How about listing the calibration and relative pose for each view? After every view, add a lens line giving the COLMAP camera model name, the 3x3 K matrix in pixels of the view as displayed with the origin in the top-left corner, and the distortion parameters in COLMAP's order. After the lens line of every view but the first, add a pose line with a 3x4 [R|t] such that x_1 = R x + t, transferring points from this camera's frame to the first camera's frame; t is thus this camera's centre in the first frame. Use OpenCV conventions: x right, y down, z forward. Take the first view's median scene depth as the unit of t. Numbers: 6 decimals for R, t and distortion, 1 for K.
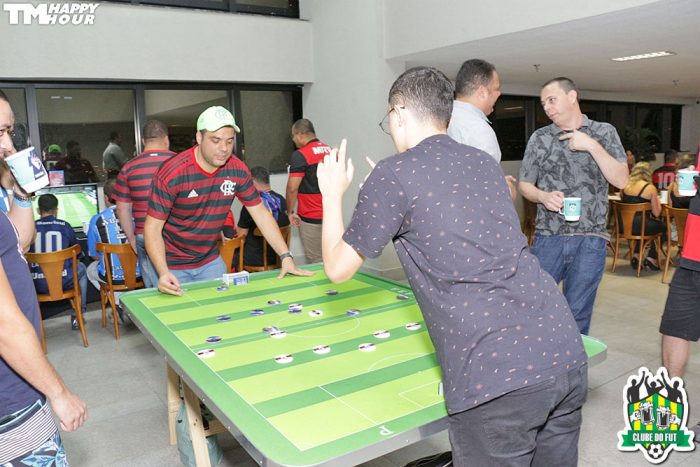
lens RADIAL K [[578.5, 0, 354.4], [0, 578.5, 233.5], [0, 0, 1]] dist [-0.066985, -0.019048]
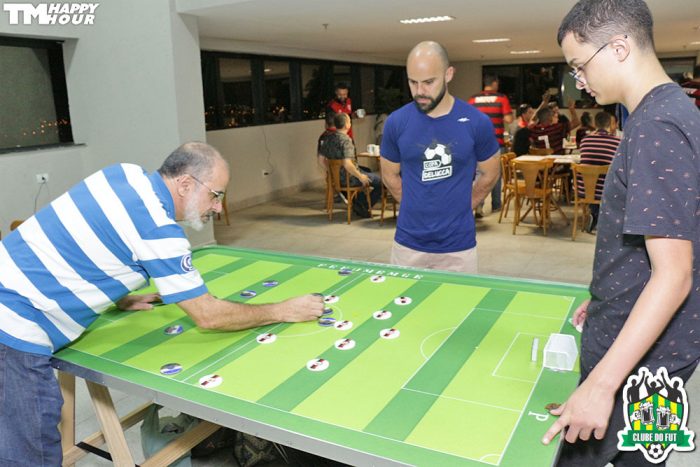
lens RADIAL K [[578.5, 0, 354.0], [0, 578.5, 229.2], [0, 0, 1]] dist [-0.066985, -0.019048]
pose [[0.885336, -0.110309, 0.451677, -0.154632], [0.085152, 0.993486, 0.075722, -0.013530], [-0.457088, -0.028578, 0.888962, 0.087128]]
